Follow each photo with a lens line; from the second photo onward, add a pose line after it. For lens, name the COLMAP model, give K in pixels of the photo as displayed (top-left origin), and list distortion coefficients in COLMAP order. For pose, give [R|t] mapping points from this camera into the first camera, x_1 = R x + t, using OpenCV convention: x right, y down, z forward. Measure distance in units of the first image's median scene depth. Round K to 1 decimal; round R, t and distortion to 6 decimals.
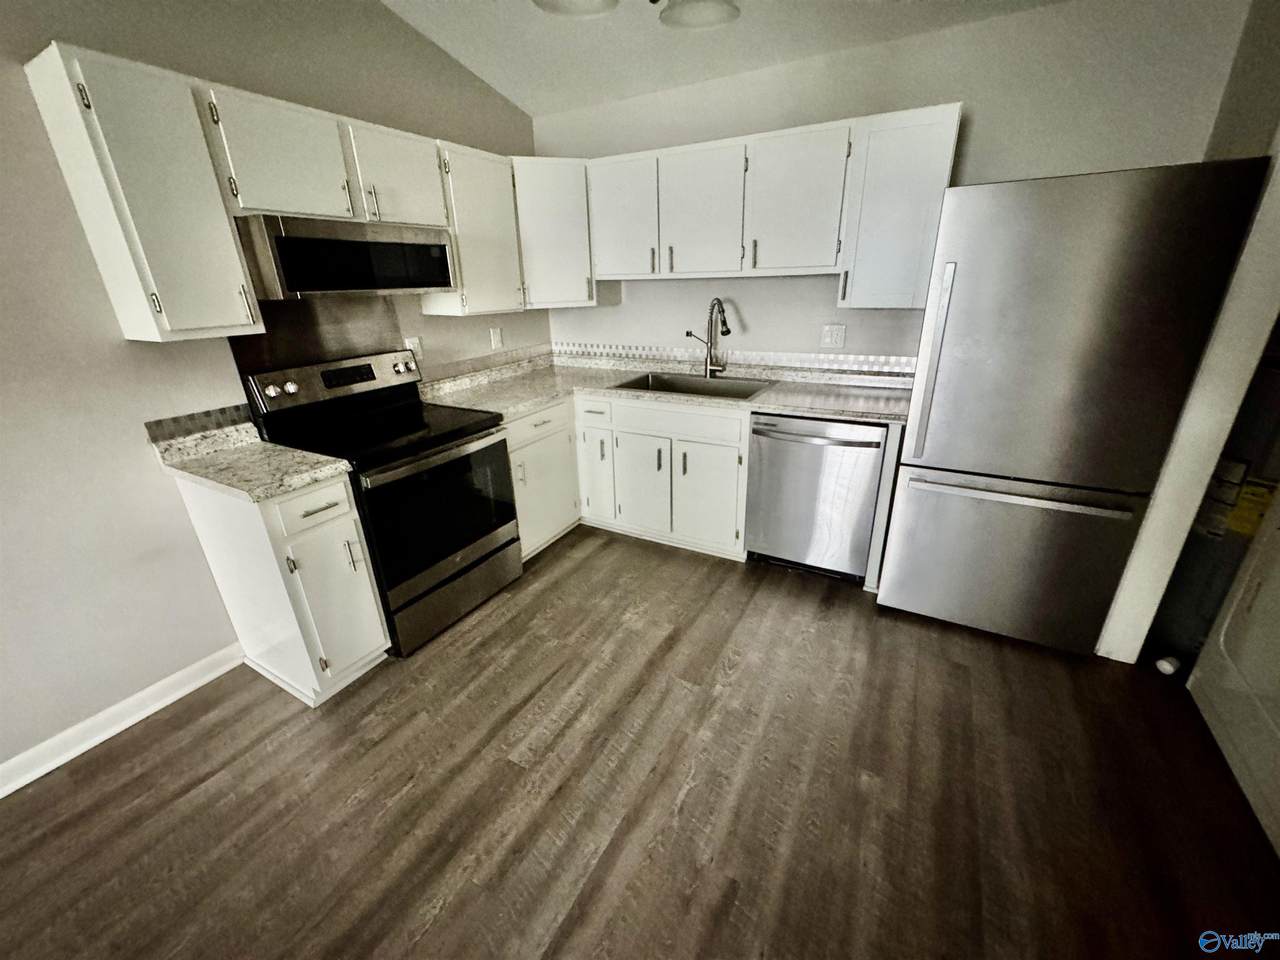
lens RADIAL K [[510.9, 0, 638.6], [0, 510.9, 477.8], [0, 0, 1]] dist [0.000627, 0.000217]
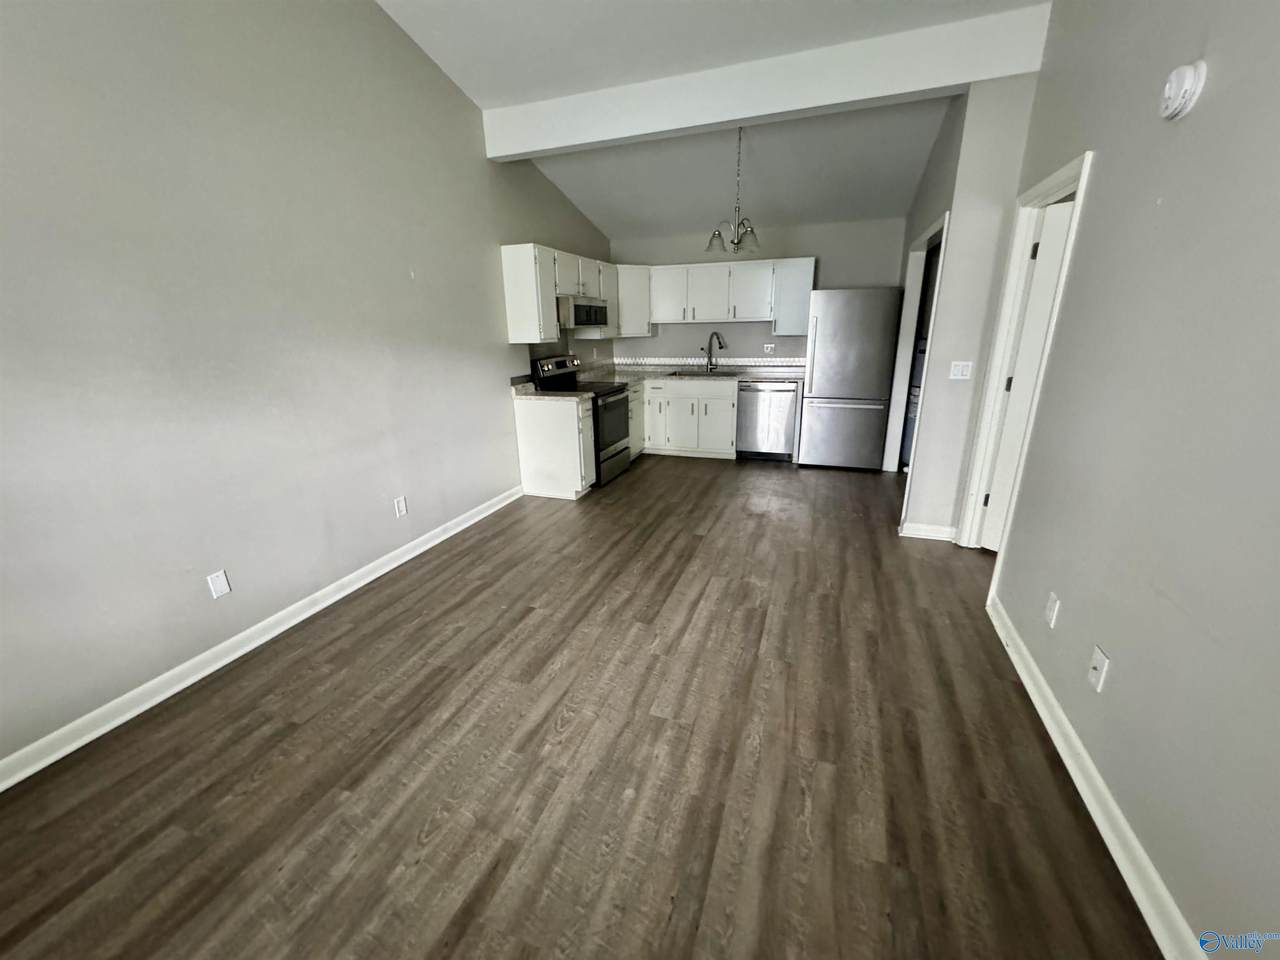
lens RADIAL K [[510.9, 0, 638.6], [0, 510.9, 477.8], [0, 0, 1]] dist [0.000627, 0.000217]
pose [[0.986513, -0.039634, 0.158811, -0.569244], [0.052841, 0.995408, -0.079820, 0.437281], [-0.154918, 0.087135, 0.984077, -1.062363]]
